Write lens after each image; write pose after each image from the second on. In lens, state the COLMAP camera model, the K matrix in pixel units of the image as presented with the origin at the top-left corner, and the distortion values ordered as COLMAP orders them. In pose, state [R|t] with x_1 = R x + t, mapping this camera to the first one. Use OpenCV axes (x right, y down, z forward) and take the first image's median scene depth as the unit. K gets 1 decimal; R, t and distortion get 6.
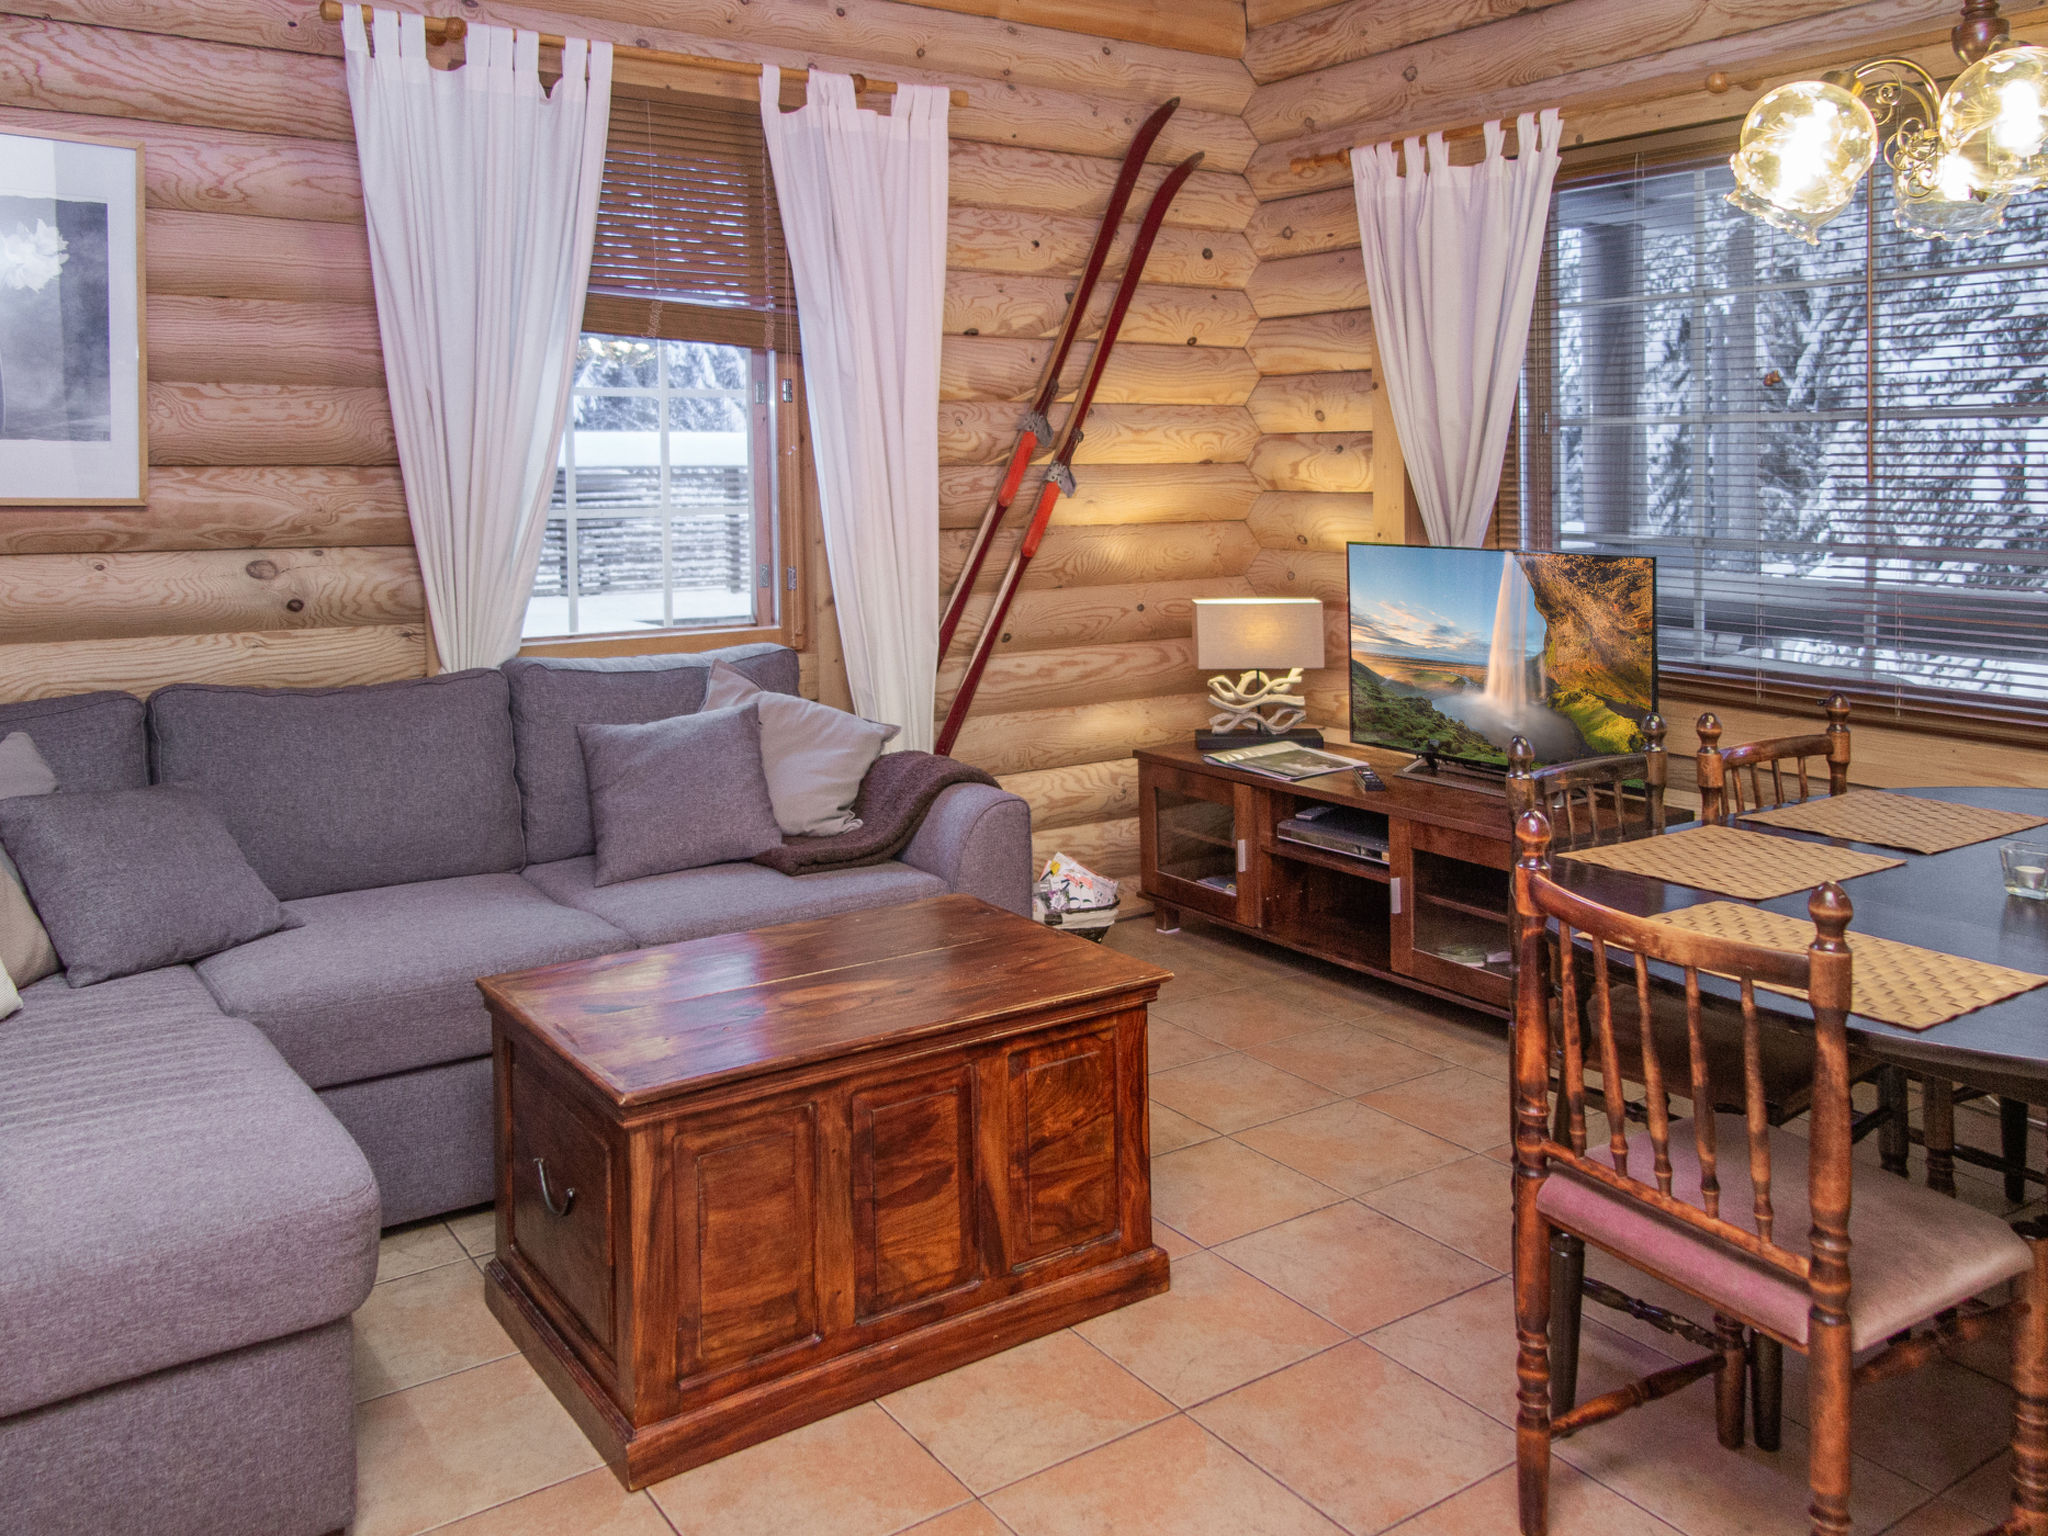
lens RADIAL K [[1616.2, 0, 1024.8], [0, 1616.2, 759.0], [0, 0, 1]] dist [0.009246, 0.018235]
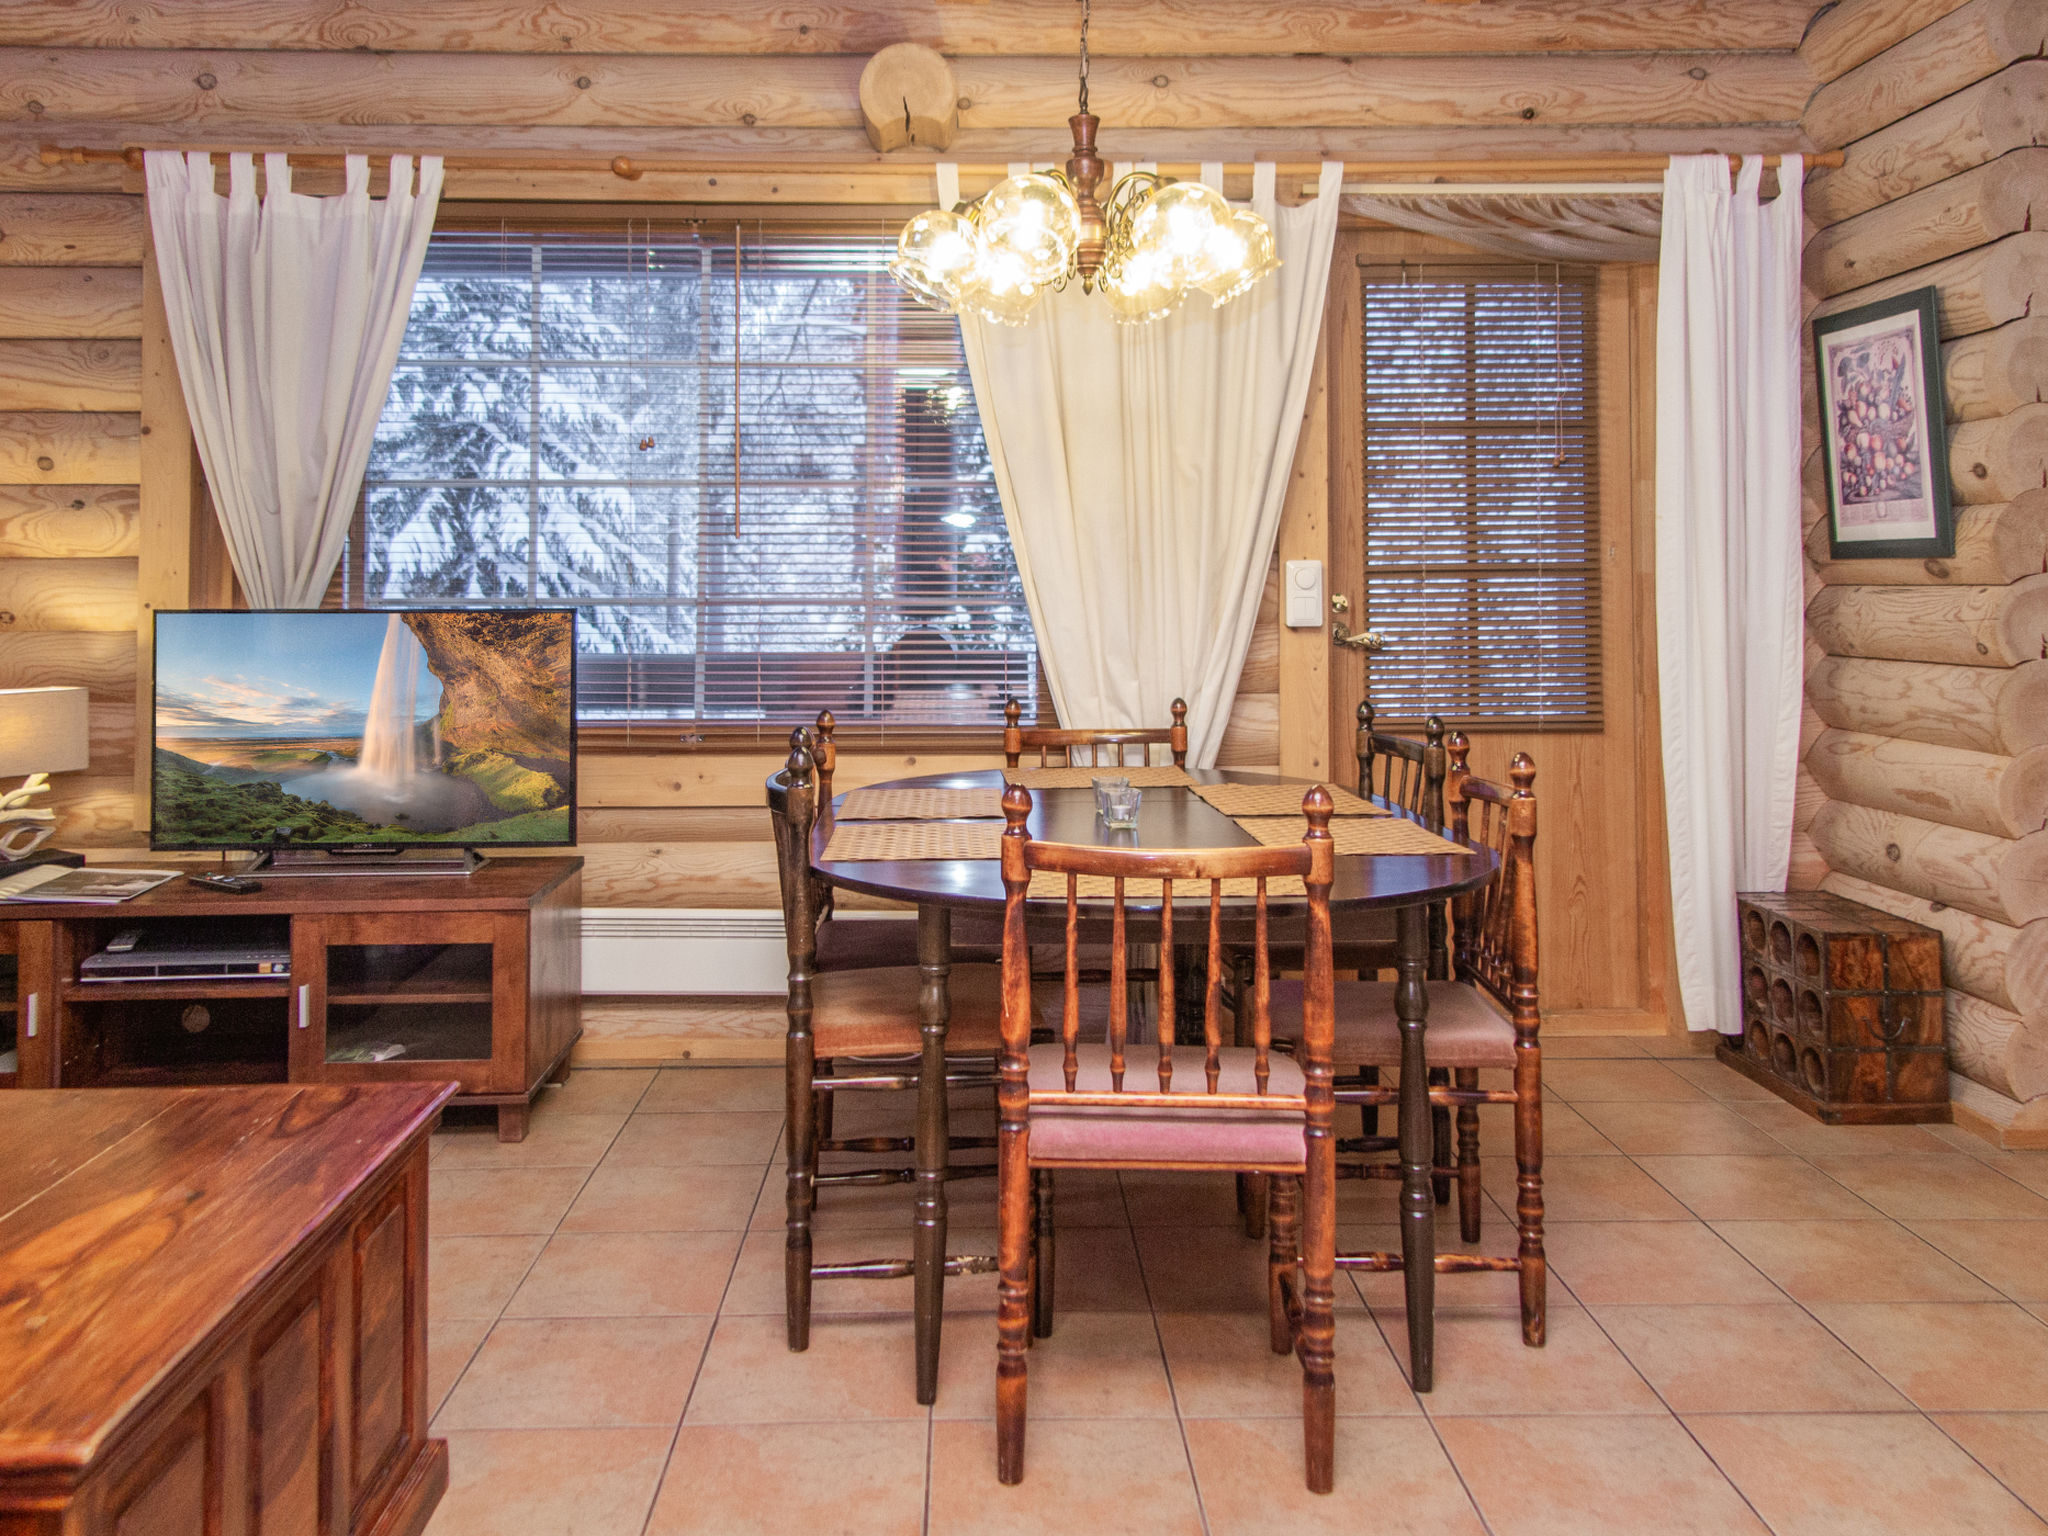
lens RADIAL K [[1616.2, 0, 971.5], [0, 1616.2, 746.3], [0, 0, 1]] dist [0.009246, 0.018235]
pose [[0.569308, -0.076792, 0.818530, -0.264396], [0.144672, 0.989449, -0.007795, 0.004865], [-0.809295, 0.122856, 0.574411, 0.181837]]
